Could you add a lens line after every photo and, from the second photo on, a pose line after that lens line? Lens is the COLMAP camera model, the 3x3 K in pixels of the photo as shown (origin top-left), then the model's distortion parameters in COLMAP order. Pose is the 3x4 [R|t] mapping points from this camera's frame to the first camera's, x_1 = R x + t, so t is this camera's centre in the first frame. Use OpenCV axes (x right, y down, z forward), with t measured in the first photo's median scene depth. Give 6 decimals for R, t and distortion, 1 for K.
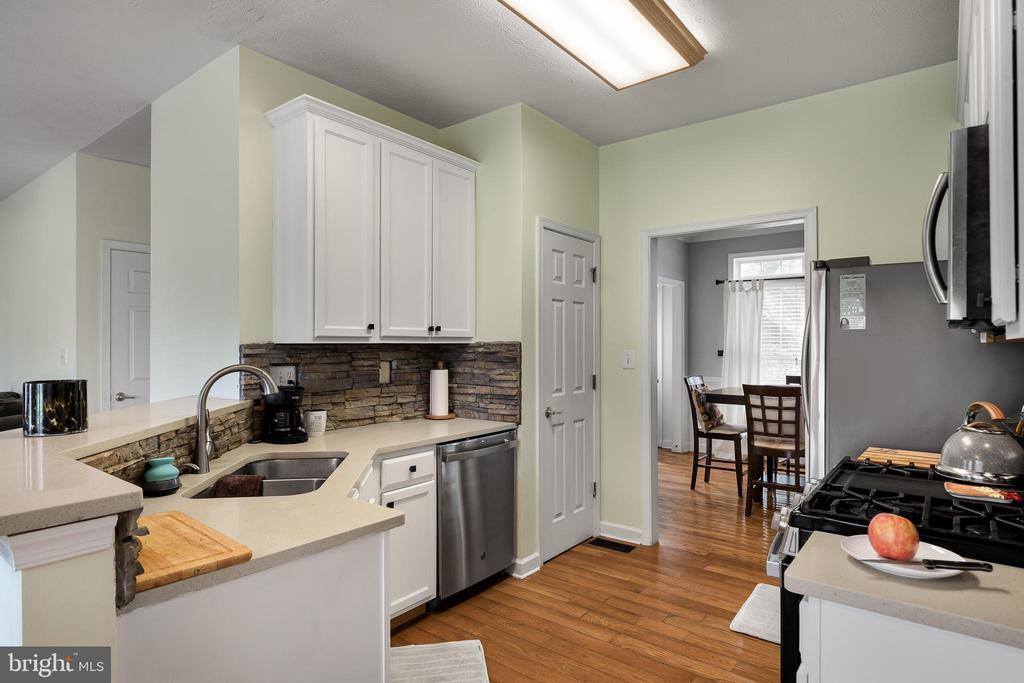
lens RADIAL K [[555.9, 0, 513.4], [0, 555.9, 339.7], [0, 0, 1]] dist [0.000879, 0.000103]
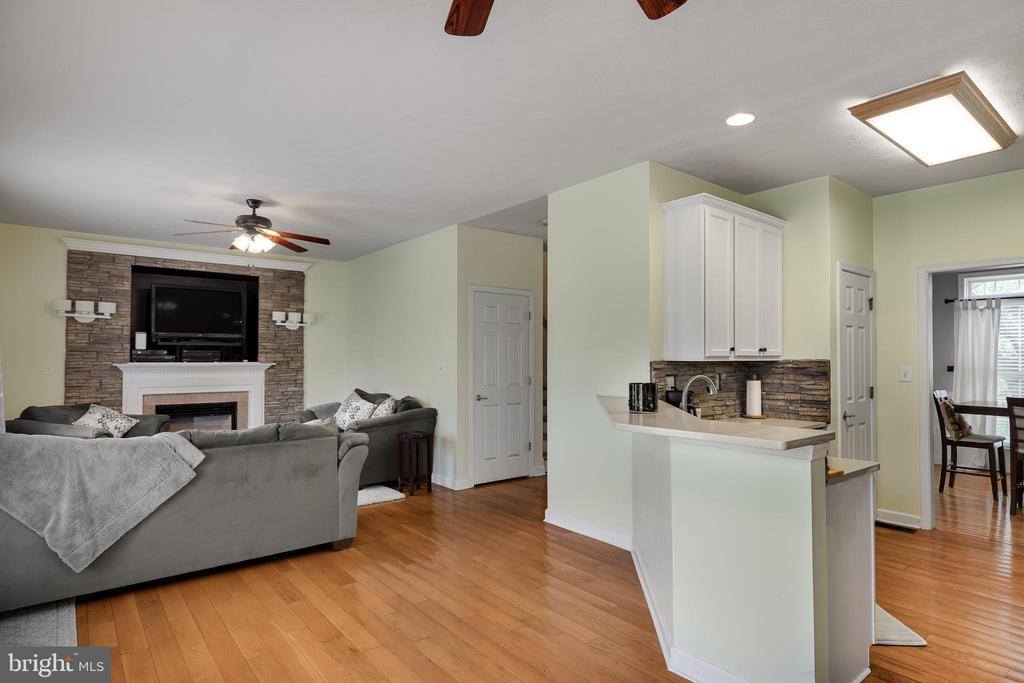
lens RADIAL K [[552.0, 0, 509.9], [0, 552.0, 346.7], [0, 0, 1]] dist [0.000917, 0.000598]
pose [[0.974939, -0.002441, -0.222458, -0.403684], [-0.000027, 0.999938, -0.011092, -0.011513], [0.222471, 0.010820, 0.974879, -0.396552]]
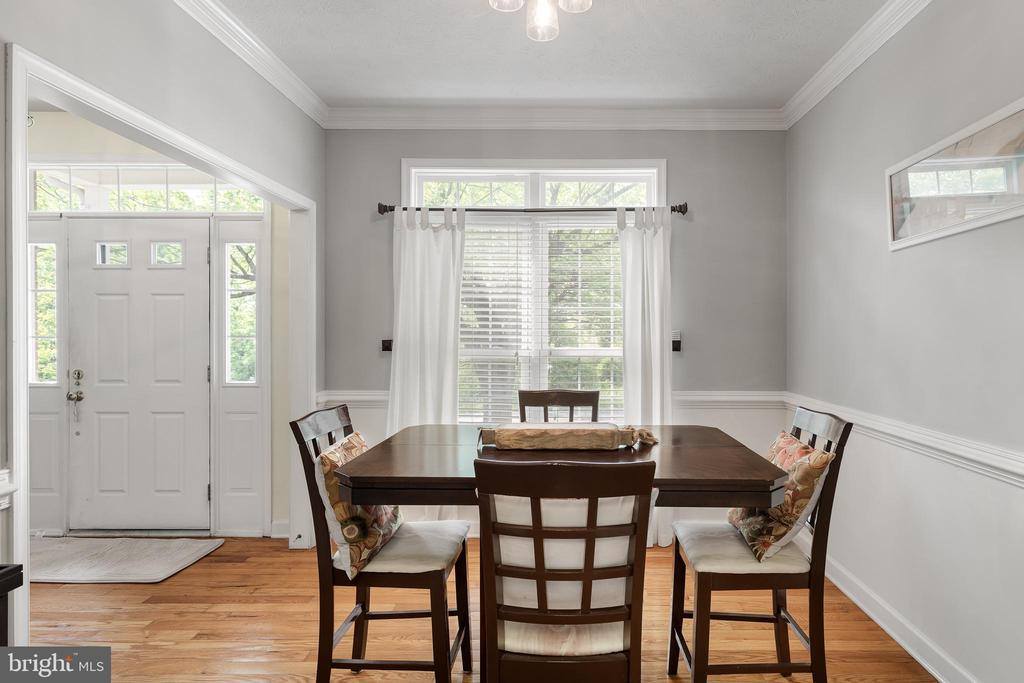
lens RADIAL K [[555.9, 0, 513.4], [0, 555.9, 339.7], [0, 0, 1]] dist [0.000879, 0.000103]
pose [[0.830389, -0.004484, 0.557167, 0.349315], [-0.005779, 0.999845, 0.016659, 0.018388], [-0.557155, -0.017053, 0.830234, 0.973226]]
